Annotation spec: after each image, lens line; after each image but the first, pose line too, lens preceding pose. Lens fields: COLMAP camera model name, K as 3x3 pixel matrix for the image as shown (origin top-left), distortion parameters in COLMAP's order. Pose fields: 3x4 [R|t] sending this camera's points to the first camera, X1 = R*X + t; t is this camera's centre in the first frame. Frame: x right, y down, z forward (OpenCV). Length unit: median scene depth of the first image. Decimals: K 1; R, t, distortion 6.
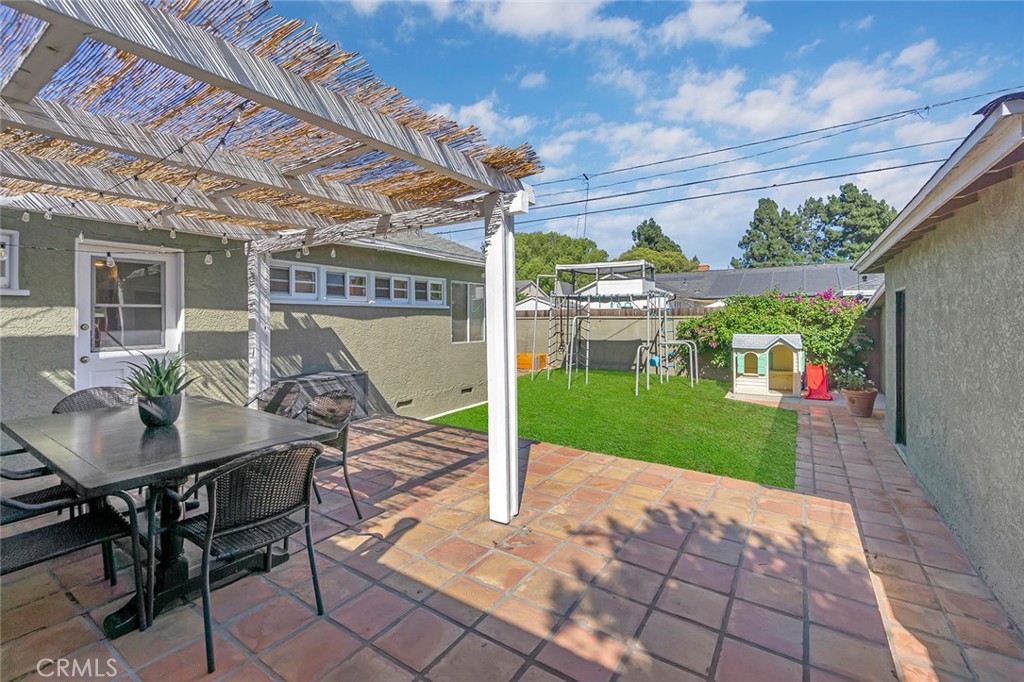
lens RADIAL K [[447.8, 0, 499.8], [0, 447.8, 319.4], [0, 0, 1]] dist [-0.000384, 0.000060]
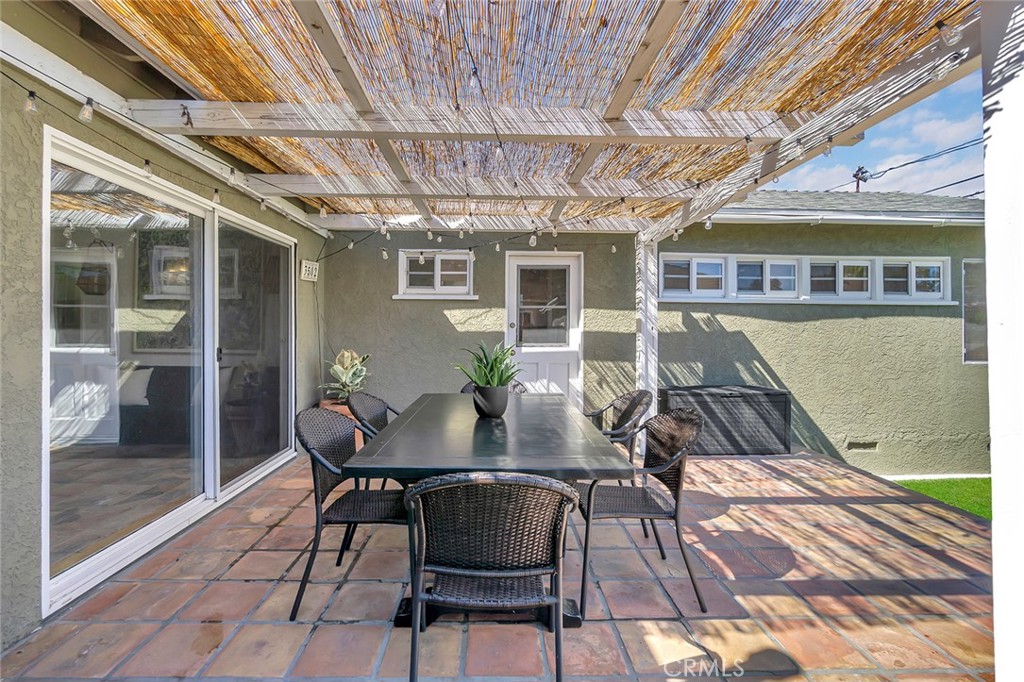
lens RADIAL K [[452.9, 0, 509.2], [0, 452.9, 330.2], [0, 0, 1]] dist [-0.000054, 0.000454]
pose [[0.597327, 0.006436, -0.801972, 0.027923], [-0.010227, 0.999948, 0.000407, 0.025309], [0.801933, 0.007959, 0.597361, 0.237234]]
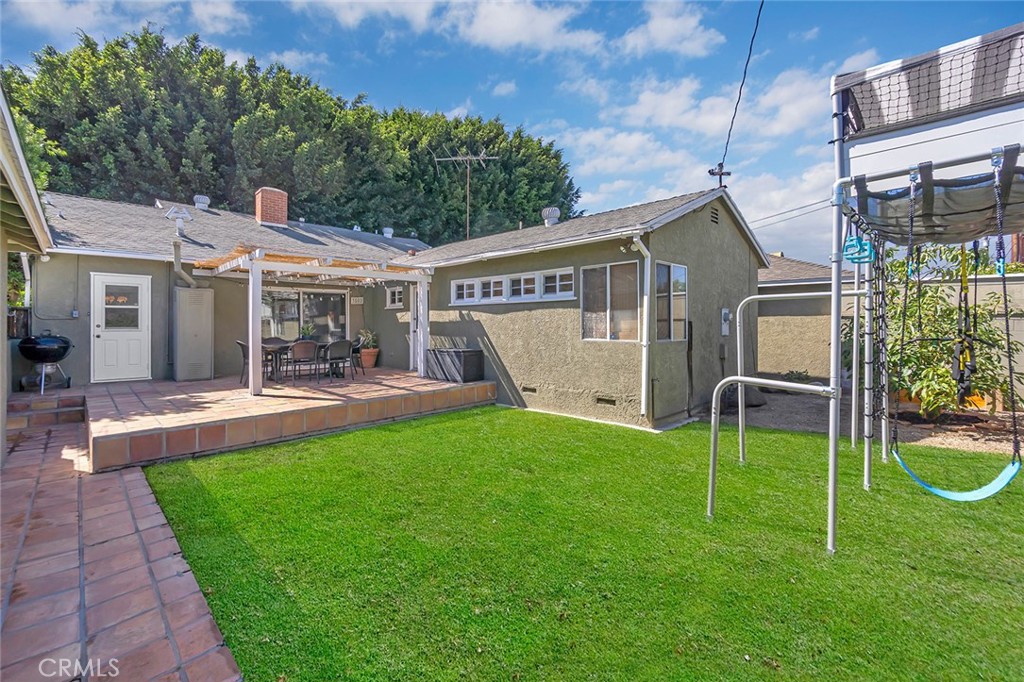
lens RADIAL K [[423.4, 0, 488.0], [0, 423.4, 328.9], [0, 0, 1]] dist [-0.000692, -0.000099]
pose [[-0.201622, 0.012665, -0.979382, 1.220176], [-0.000159, 0.999916, 0.012963, 0.036466], [0.979463, 0.002769, -0.201603, 1.654725]]
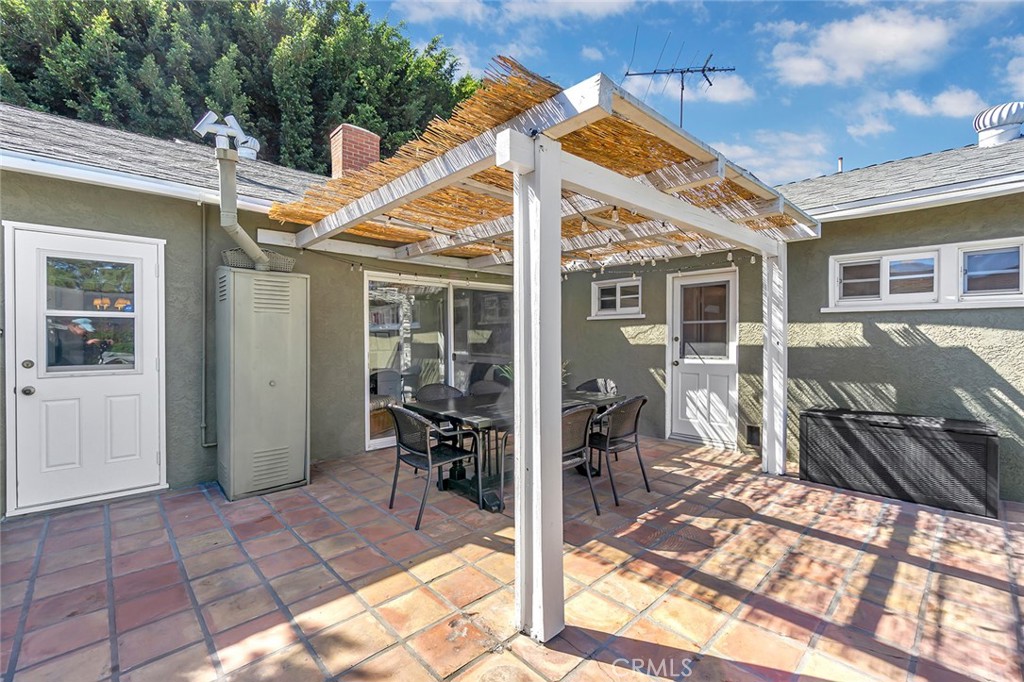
lens RADIAL K [[437.6, 0, 506.1], [0, 437.6, 343.9], [0, 0, 1]] dist [0.002461, 0.000621]
pose [[-0.215107, 0.020883, -0.976367, 0.401038], [-0.000315, 0.999770, 0.021453, 0.002908], [0.976591, 0.004922, -0.215051, 0.677241]]
